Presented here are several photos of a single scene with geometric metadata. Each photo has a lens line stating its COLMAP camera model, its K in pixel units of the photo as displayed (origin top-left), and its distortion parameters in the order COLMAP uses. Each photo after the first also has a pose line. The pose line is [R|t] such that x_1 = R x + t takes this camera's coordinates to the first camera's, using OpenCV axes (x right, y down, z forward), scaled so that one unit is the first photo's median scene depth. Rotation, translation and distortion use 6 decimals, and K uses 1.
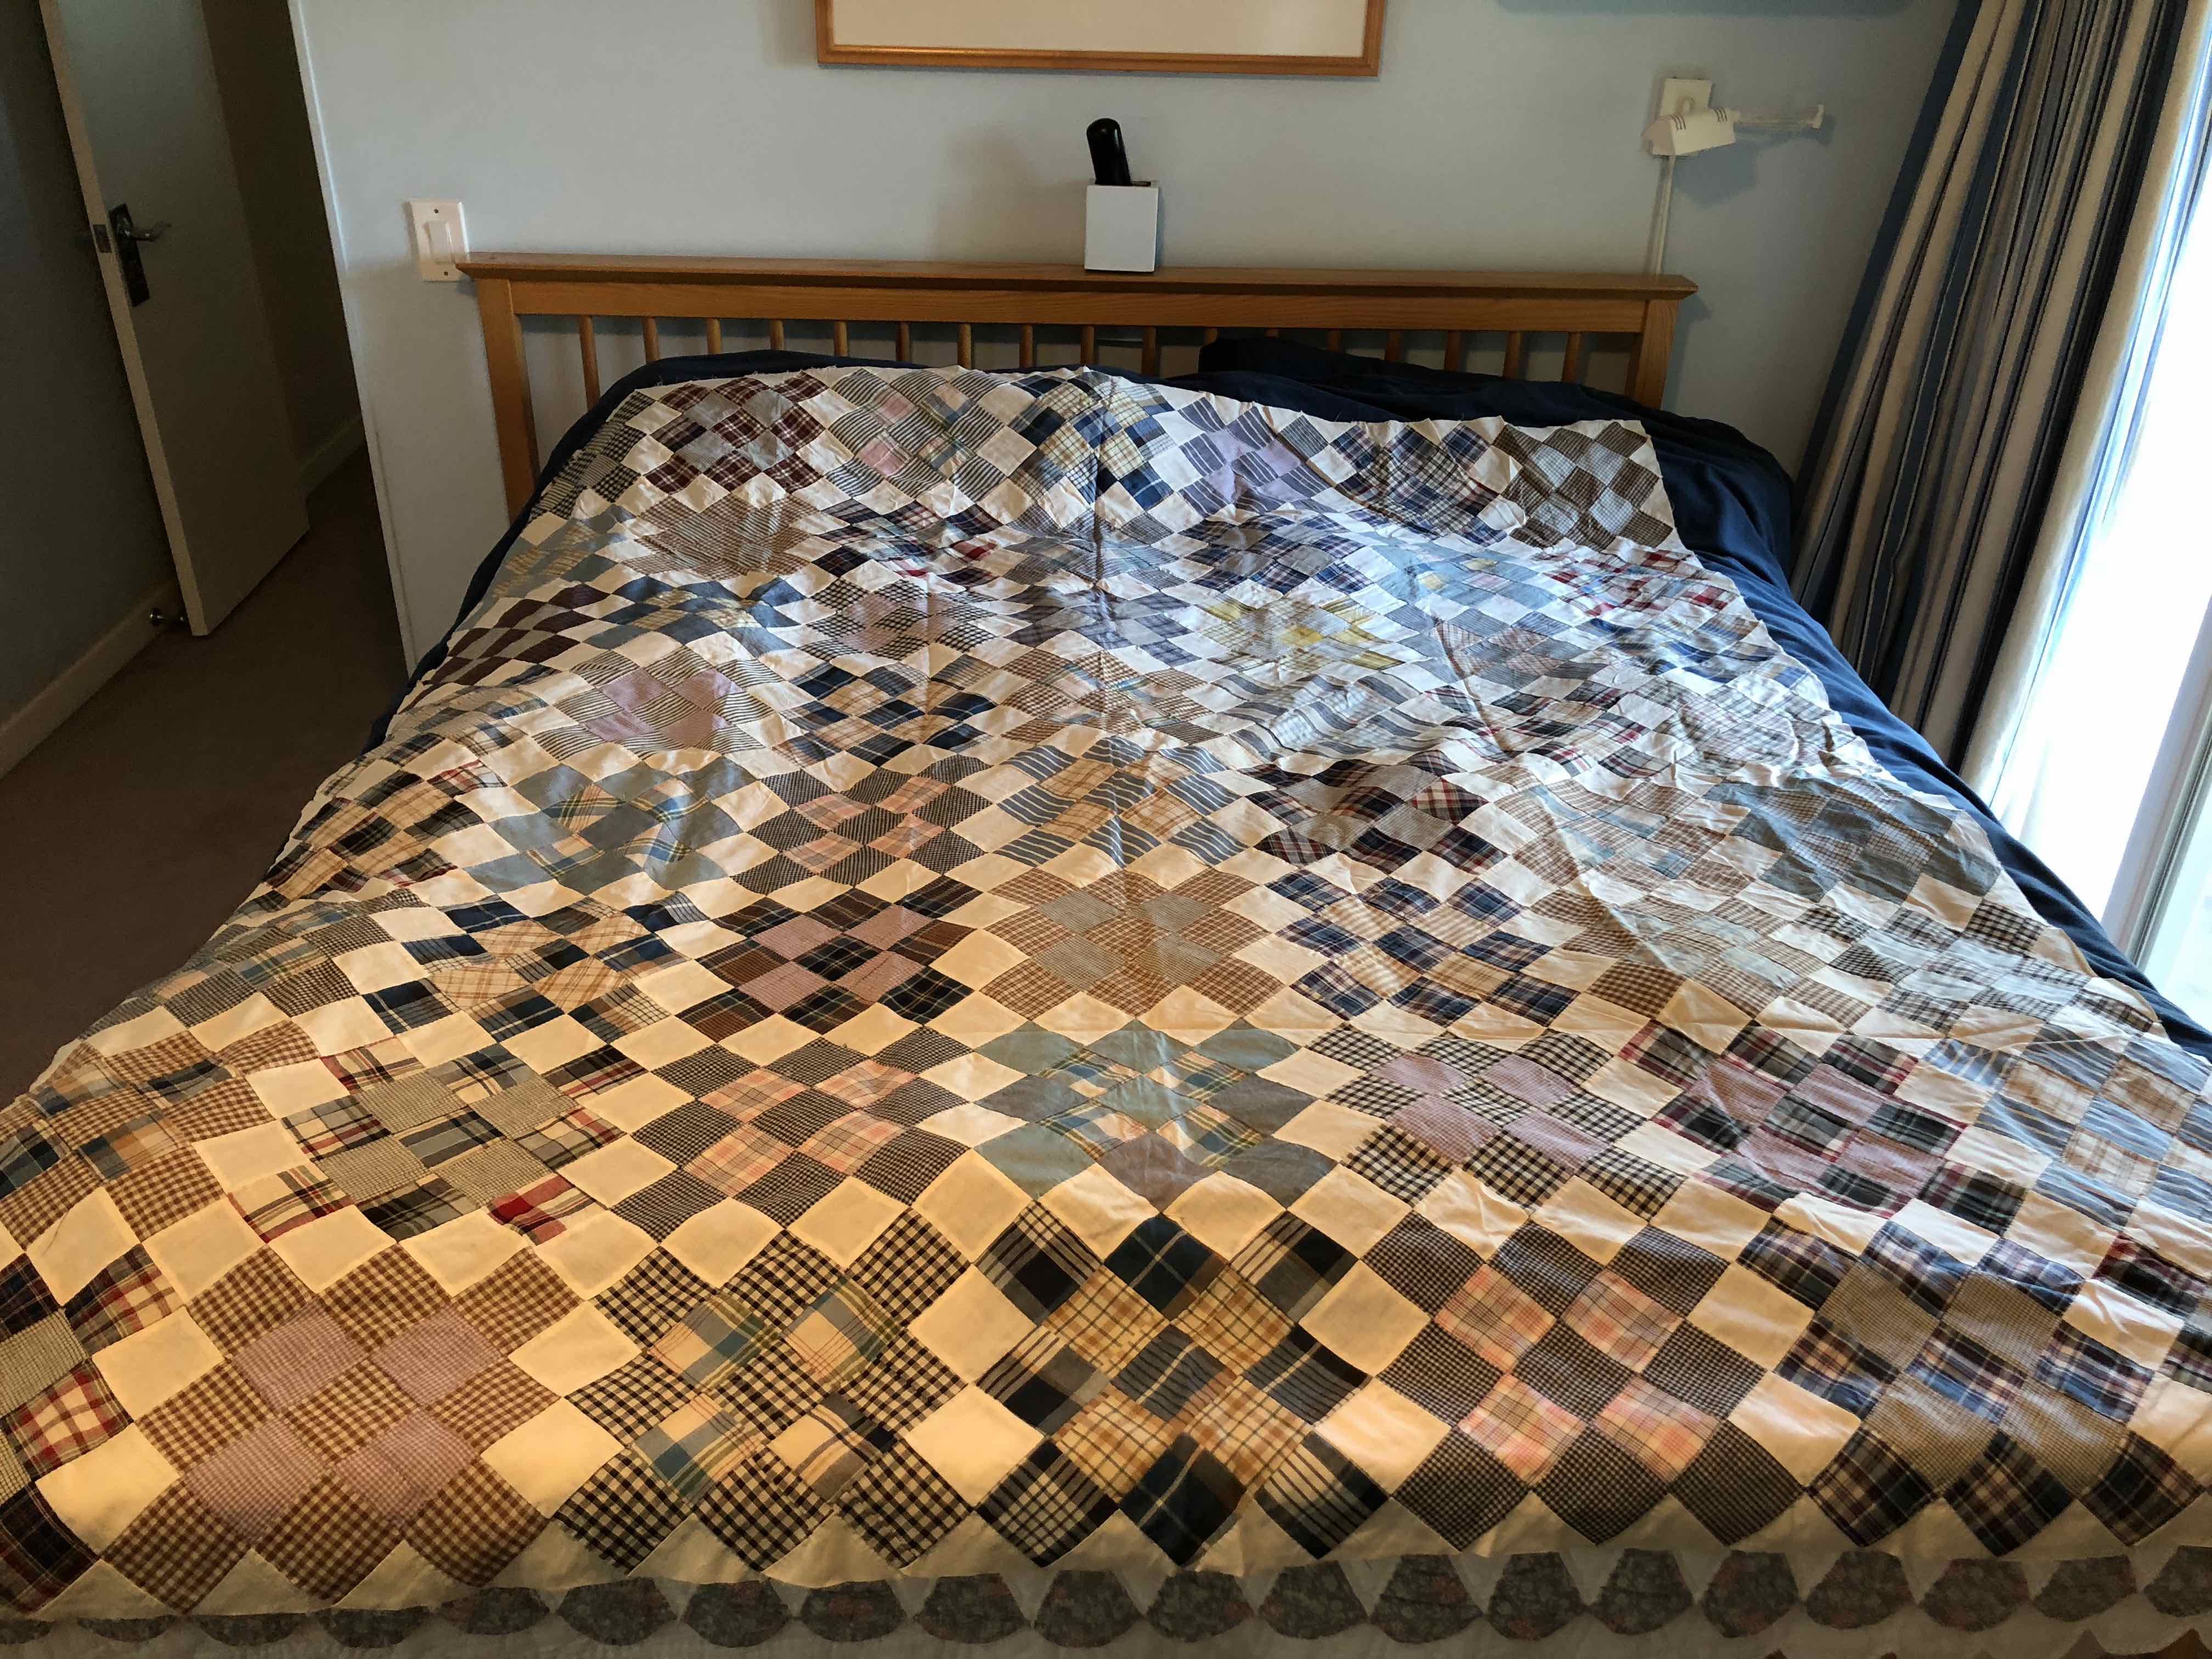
lens RADIAL K [[1732.3, 0, 1154.3], [0, 1732.3, 837.5], [0, 0, 1]] dist [0.018077, -0.016670]
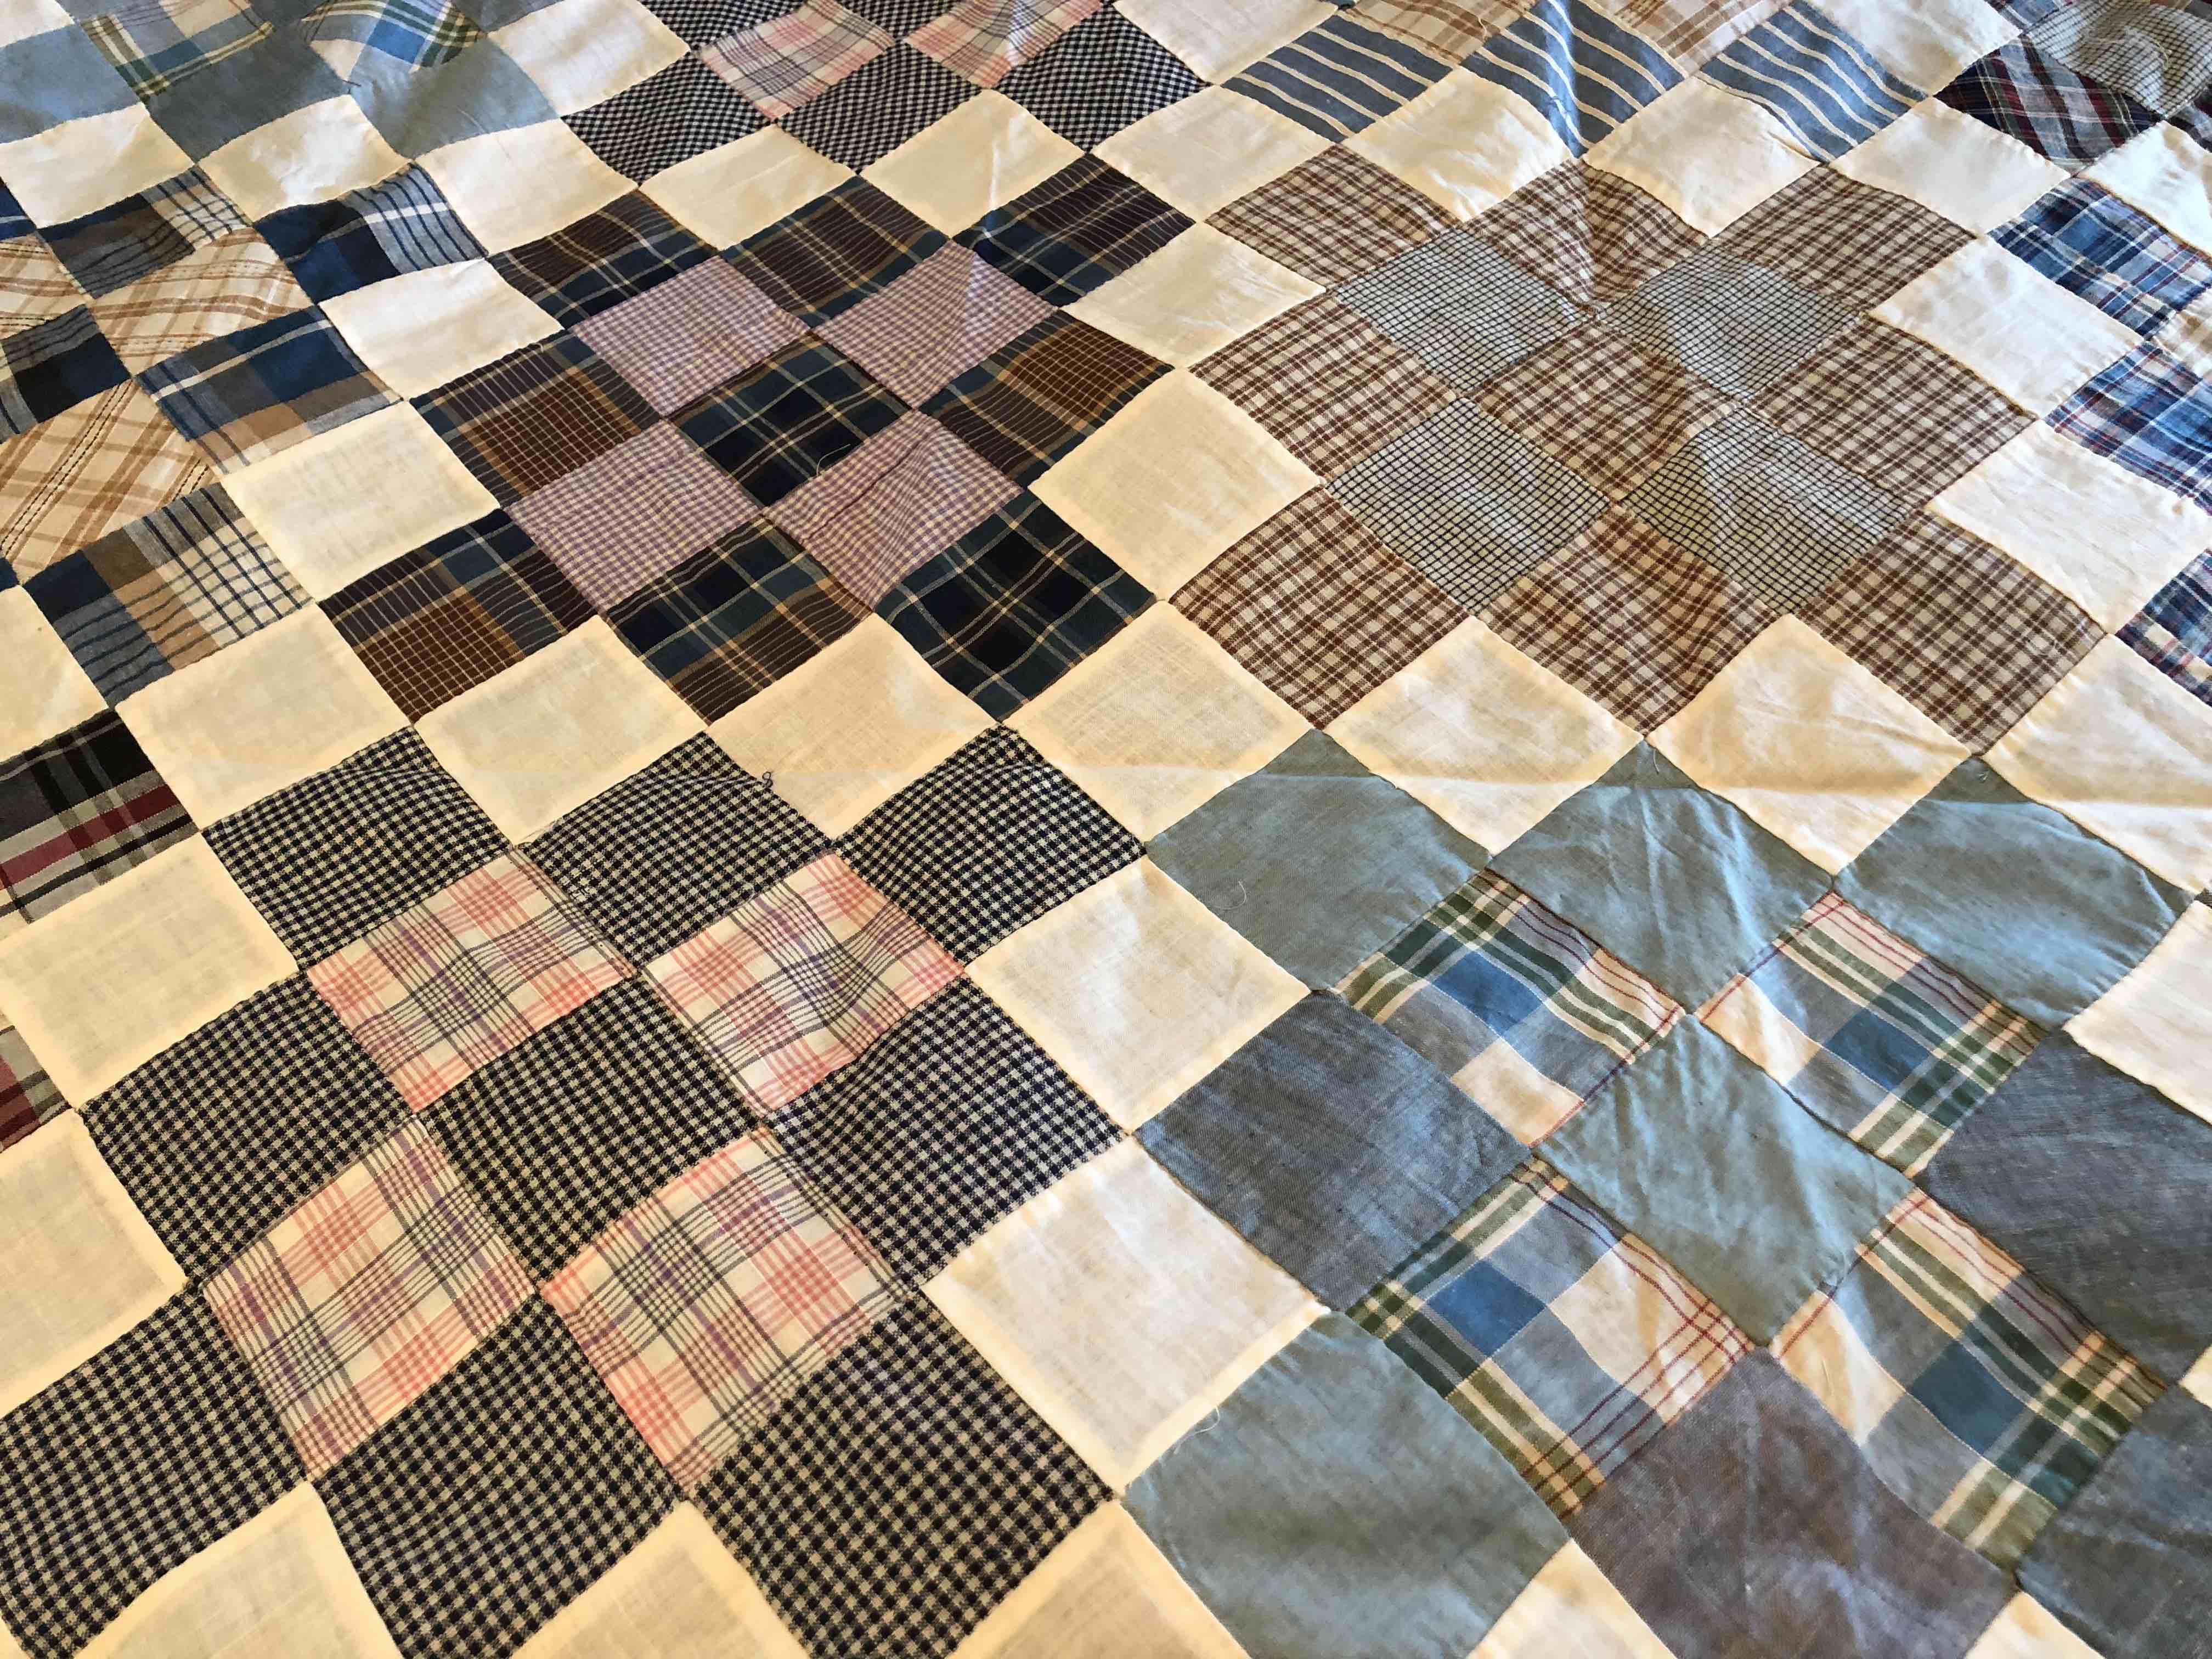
lens RADIAL K [[1732.3, 0, 1154.3], [0, 1732.3, 837.5], [0, 0, 1]] dist [0.018077, -0.016670]
pose [[0.992689, 0.083846, -0.086829, -0.067595], [-0.032734, 0.879402, 0.474953, -0.028845], [0.116180, -0.468638, 0.875717, 0.649514]]
